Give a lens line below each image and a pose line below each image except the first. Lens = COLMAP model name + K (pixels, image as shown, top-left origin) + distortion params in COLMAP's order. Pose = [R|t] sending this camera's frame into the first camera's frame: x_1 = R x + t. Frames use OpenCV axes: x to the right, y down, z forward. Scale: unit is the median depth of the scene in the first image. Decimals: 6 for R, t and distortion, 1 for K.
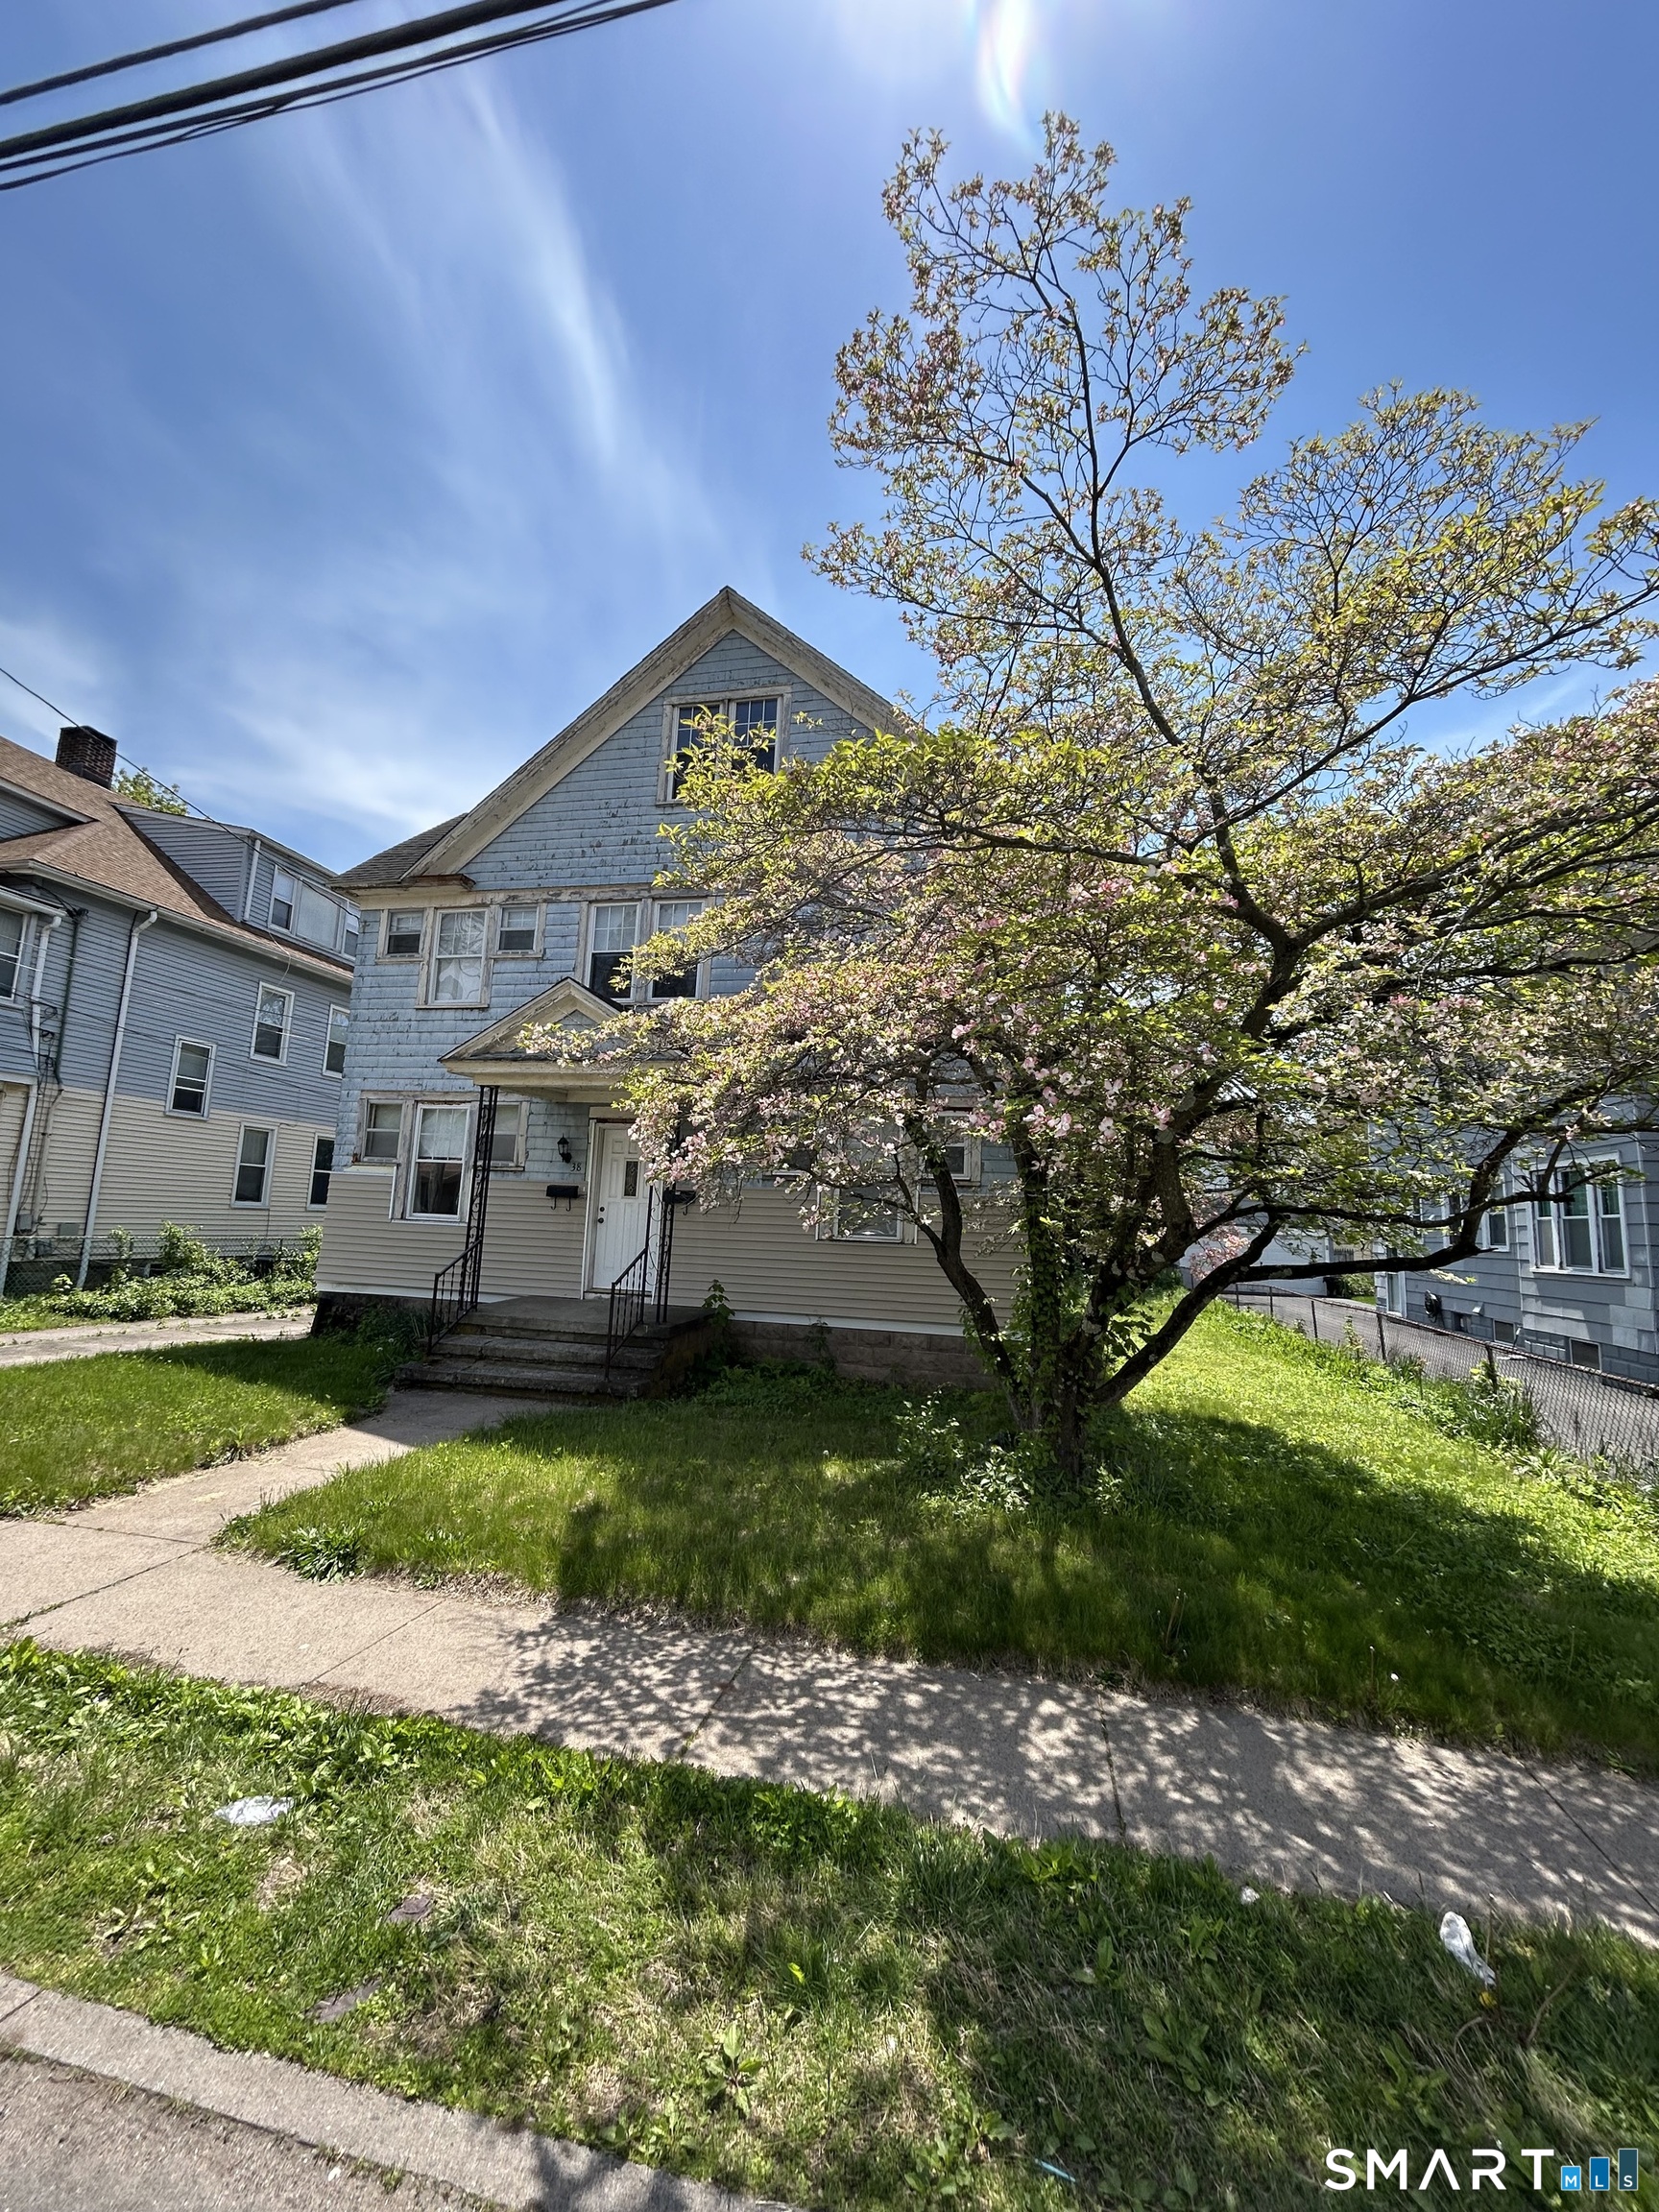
lens RADIAL K [[889.2, 0, 829.3], [0, 889.2, 1109.7], [0, 0, 1]] dist [-0.002093, -0.000053]
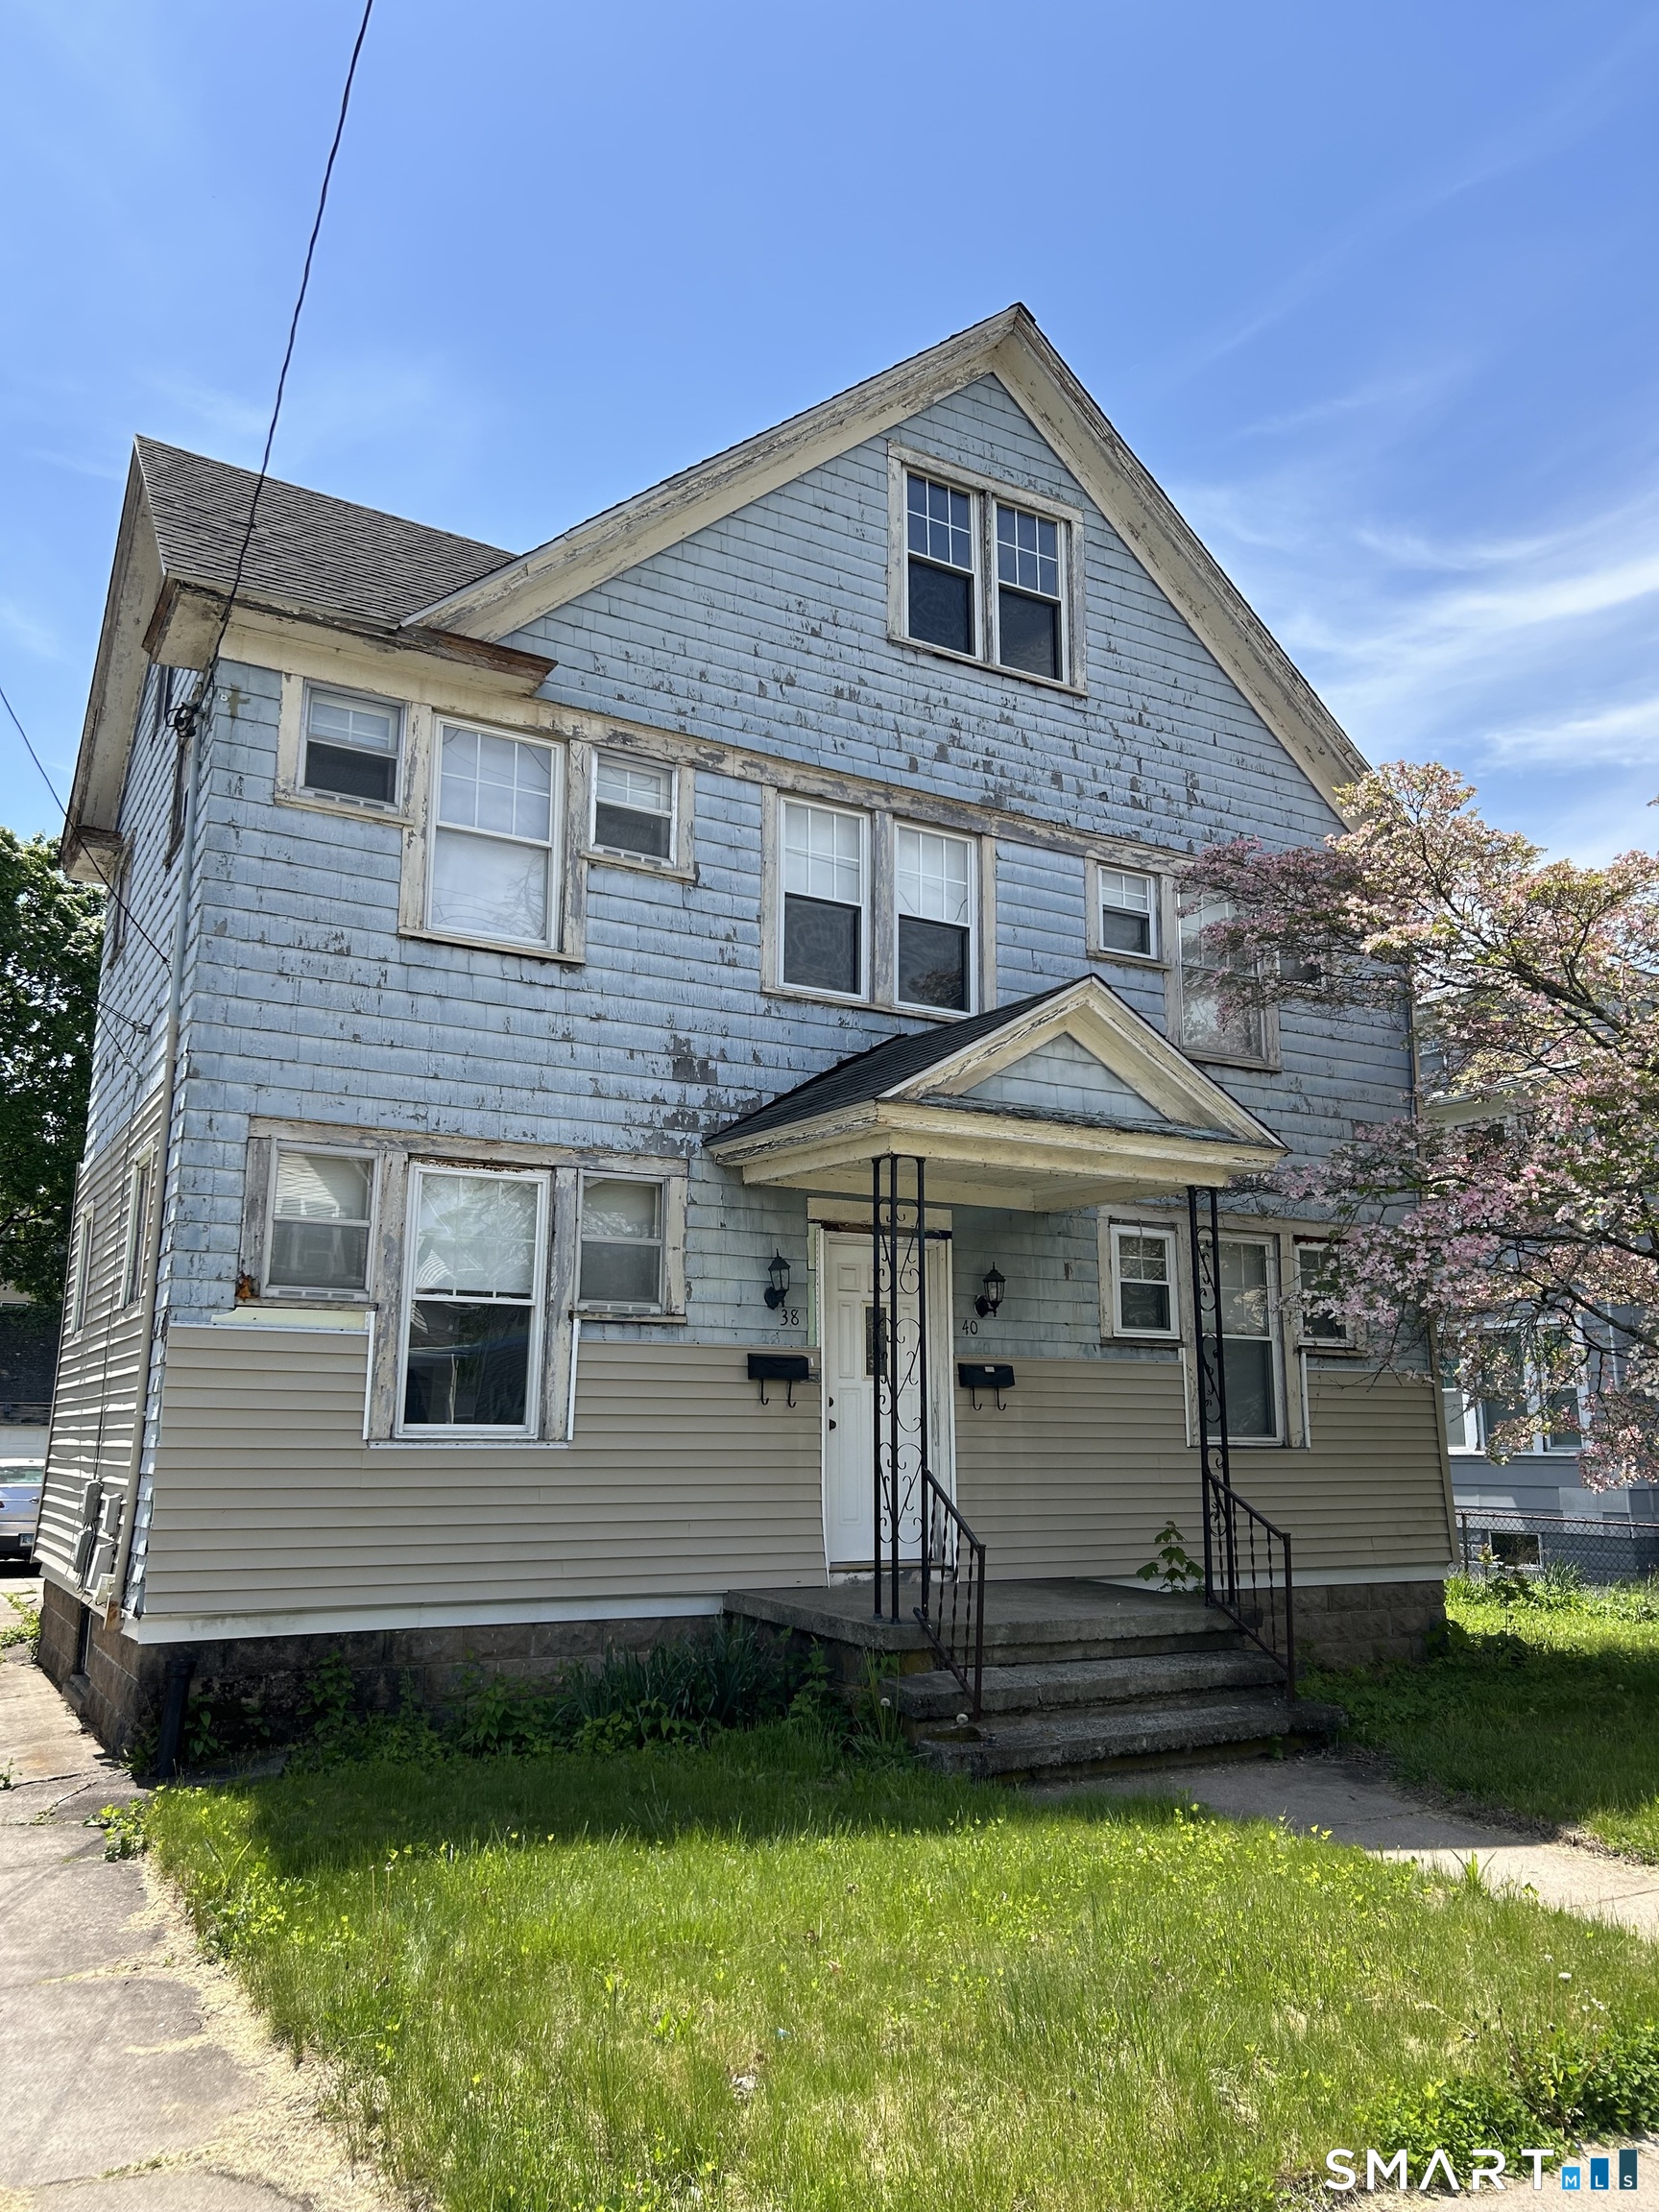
lens RADIAL K [[1643.0, 0, 831.1], [0, 1643.0, 1102.1], [0, 0, 1]] dist [0.076858, 0.001436]
pose [[0.735550, 0.097572, 0.670407, -0.860193], [-0.066383, 0.995192, -0.072008, 0.009034], [-0.674210, 0.008462, 0.738491, 0.288052]]
